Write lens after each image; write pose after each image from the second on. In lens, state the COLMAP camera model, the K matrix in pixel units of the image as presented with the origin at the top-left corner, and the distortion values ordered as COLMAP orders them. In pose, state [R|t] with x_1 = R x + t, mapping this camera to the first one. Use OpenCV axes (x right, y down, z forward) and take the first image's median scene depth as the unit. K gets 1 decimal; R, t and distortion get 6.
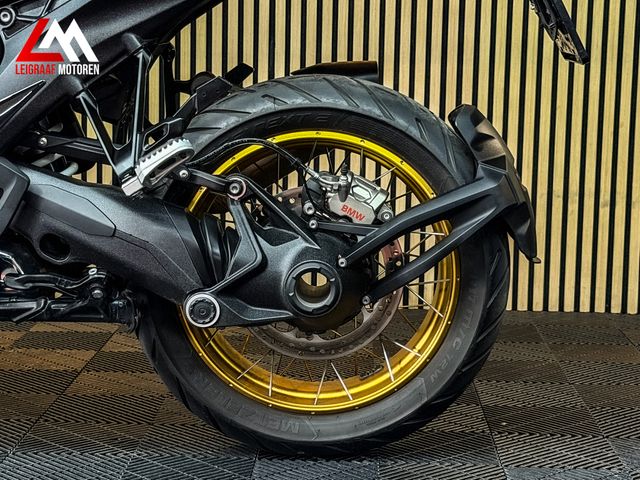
lens RADIAL K [[1423.4, 0, 319.5], [0, 1423.4, 238.9], [0, 0, 1]] dist [0.154429, 0.000000]
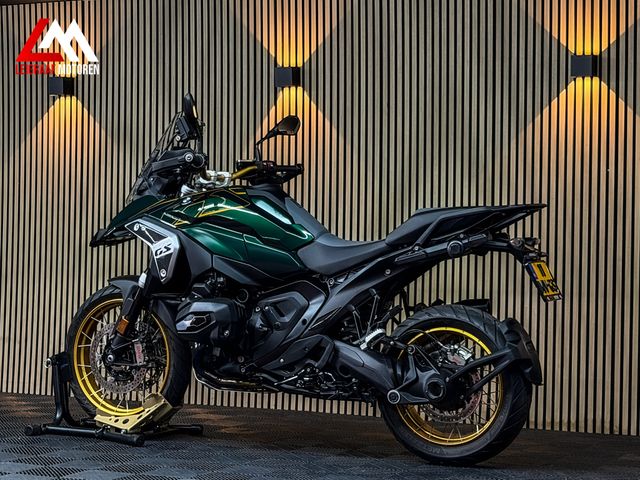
lens RADIAL K [[1423.4, 0, 323.8], [0, 1423.4, 240.8], [0, 0, 1]] dist [0.154429, 0.000000]
pose [[0.908733, -0.009525, -0.417269, 0.840774], [-0.052038, 0.989353, -0.135915, 0.123076], [0.414121, 0.145224, 0.898562, -1.331827]]
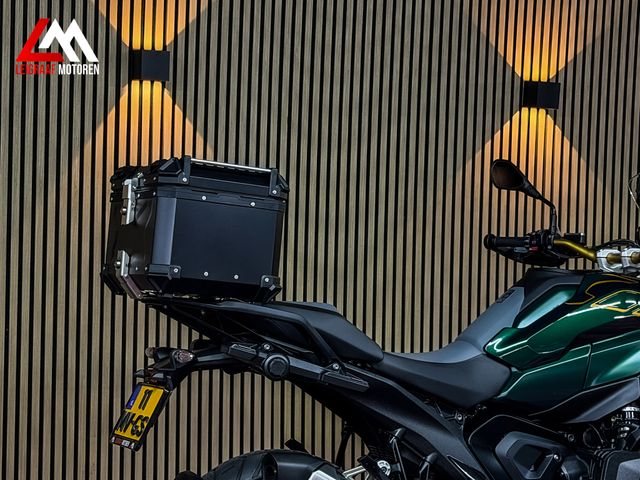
lens RADIAL K [[1466.4, 0, 312.2], [0, 1466.4, 223.7], [0, 0, 1]] dist [0.163012, 0.000000]
pose [[0.897226, -0.003108, 0.441560, -1.382749], [0.056201, 0.992647, -0.107210, -0.210607], [-0.437980, 0.121008, 0.890803, -0.503037]]
